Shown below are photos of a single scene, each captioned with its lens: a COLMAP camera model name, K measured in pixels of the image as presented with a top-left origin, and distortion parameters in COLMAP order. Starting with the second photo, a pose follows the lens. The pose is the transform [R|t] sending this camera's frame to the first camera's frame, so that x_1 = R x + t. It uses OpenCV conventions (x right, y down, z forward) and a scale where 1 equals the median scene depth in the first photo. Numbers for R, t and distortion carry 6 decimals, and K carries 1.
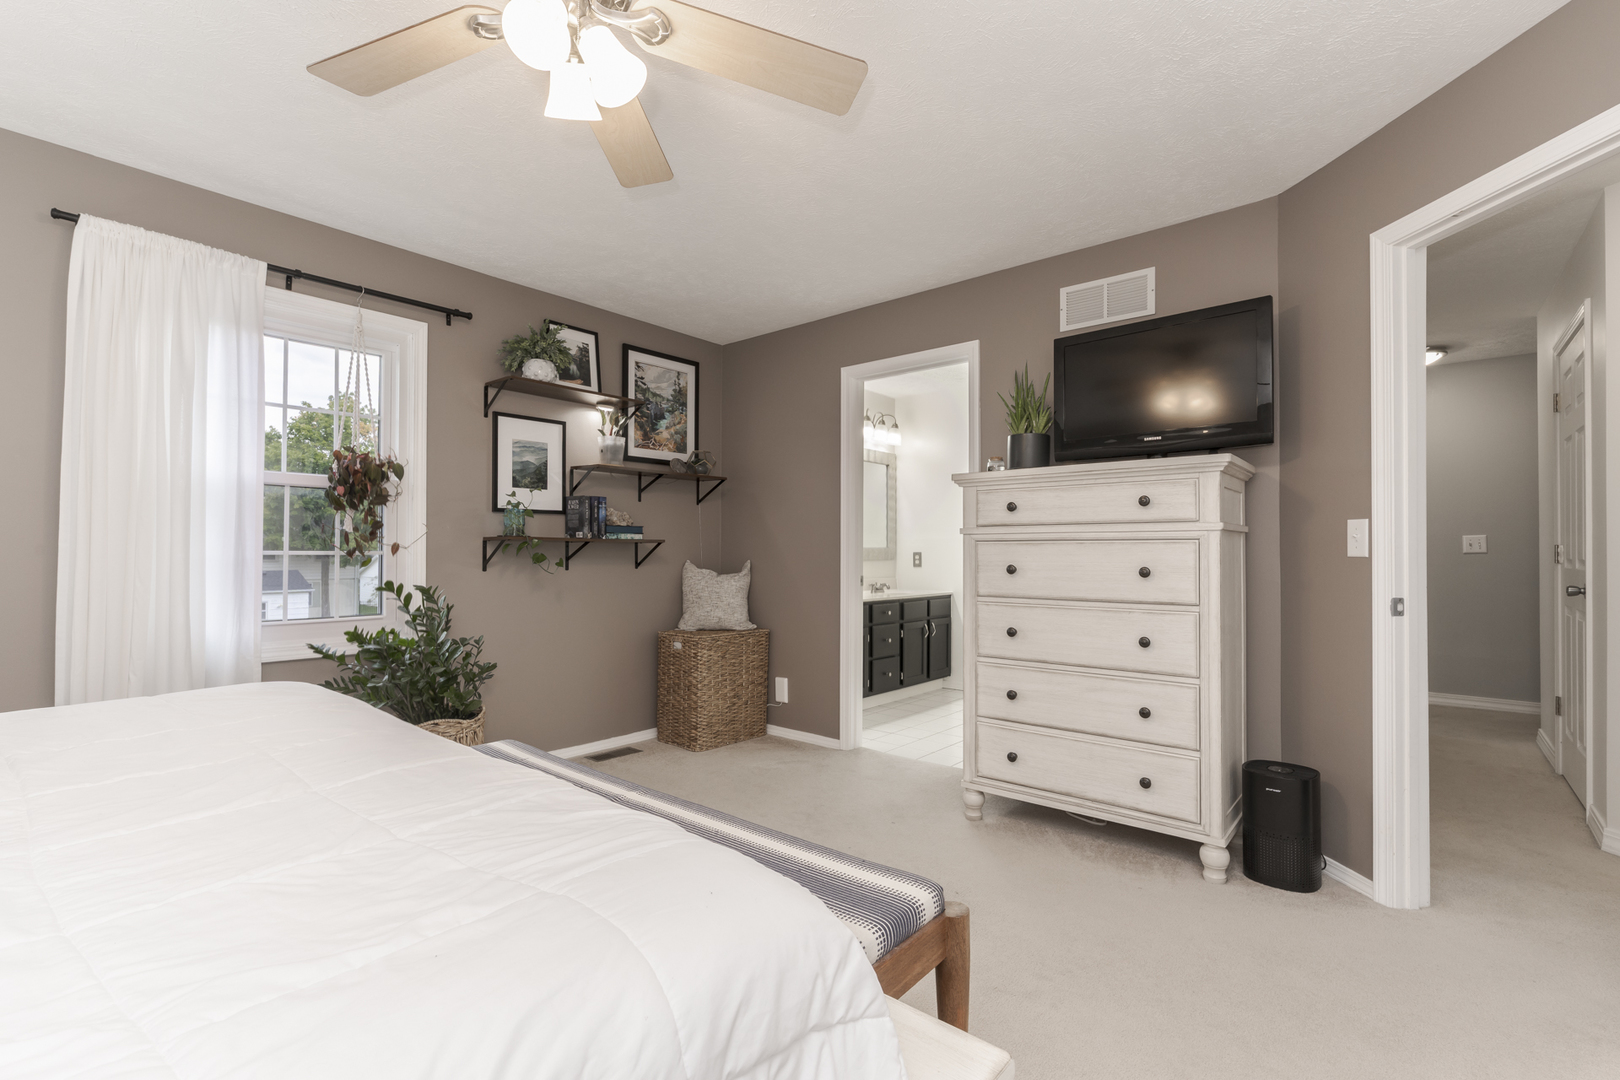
lens RADIAL K [[739.8, 0, 810.0], [0, 739.8, 549.8], [0, 0, 1]] dist [-0.007056, 0.000546]
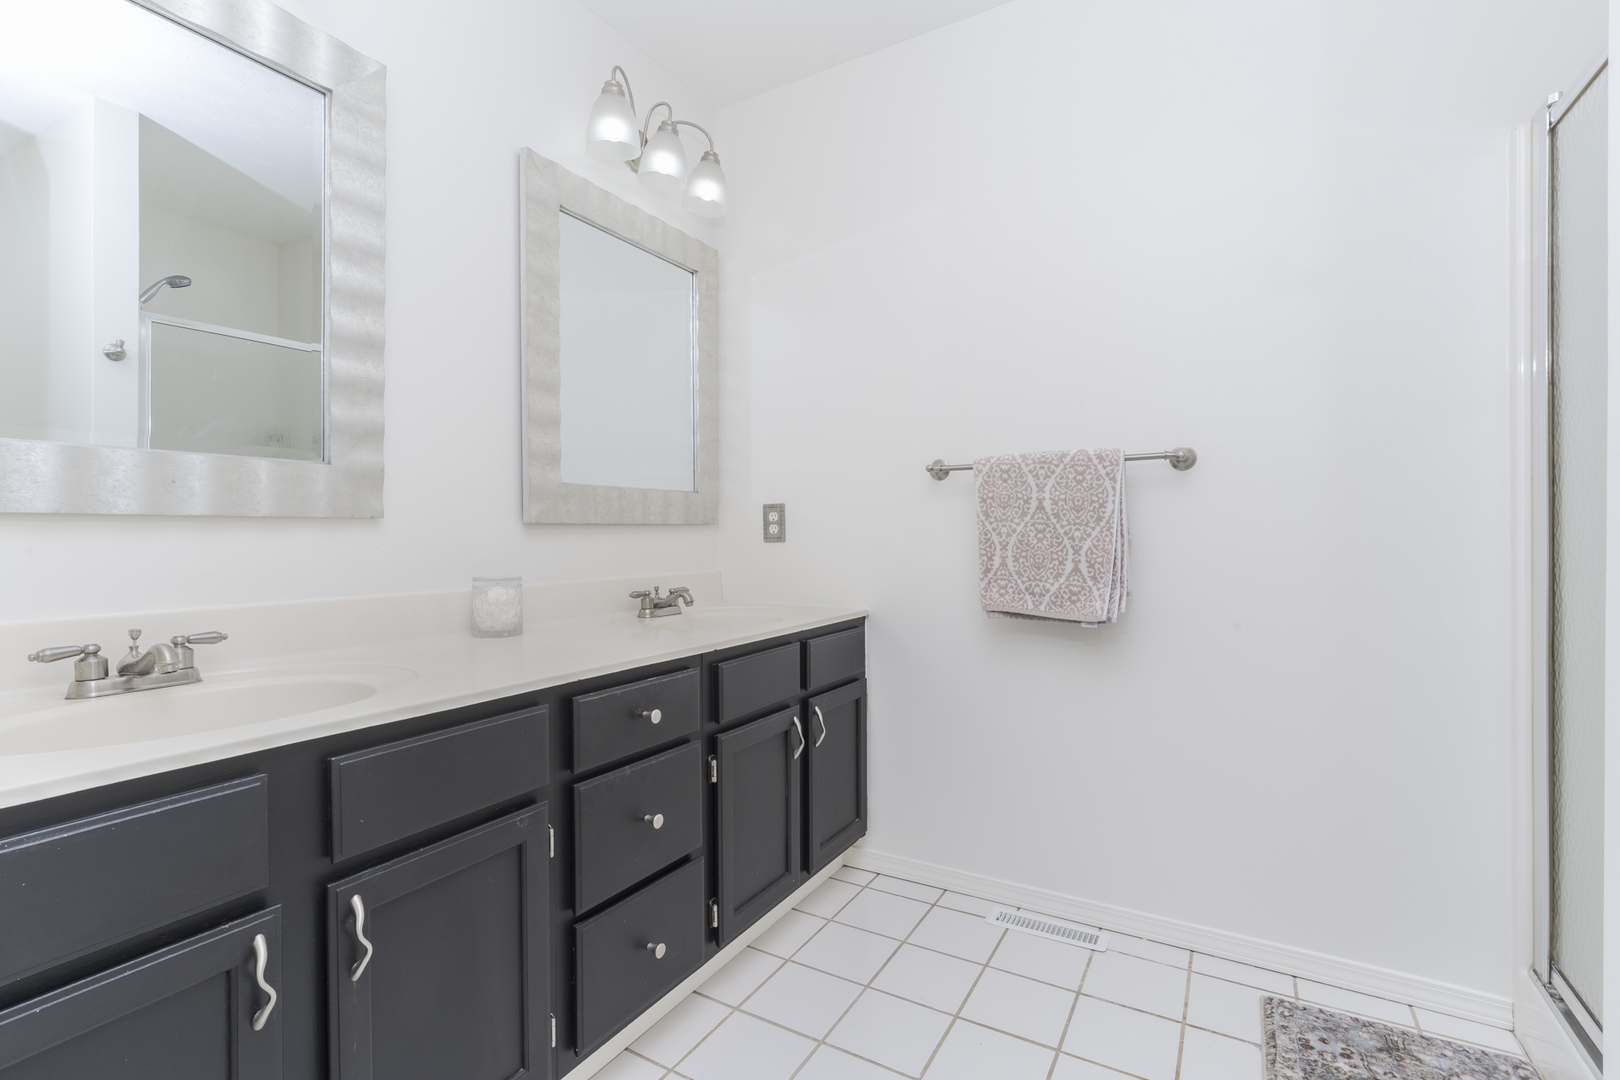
lens RADIAL K [[739.8, 0, 809.4], [0, 739.8, 539.4], [0, 0, 1]] dist [-0.007056, 0.000546]
pose [[0.985861, -0.008922, 0.167326, 0.105830], [0.008359, 0.999957, 0.004069, 0.021615], [-0.167355, -0.002613, 0.985893, 0.662008]]
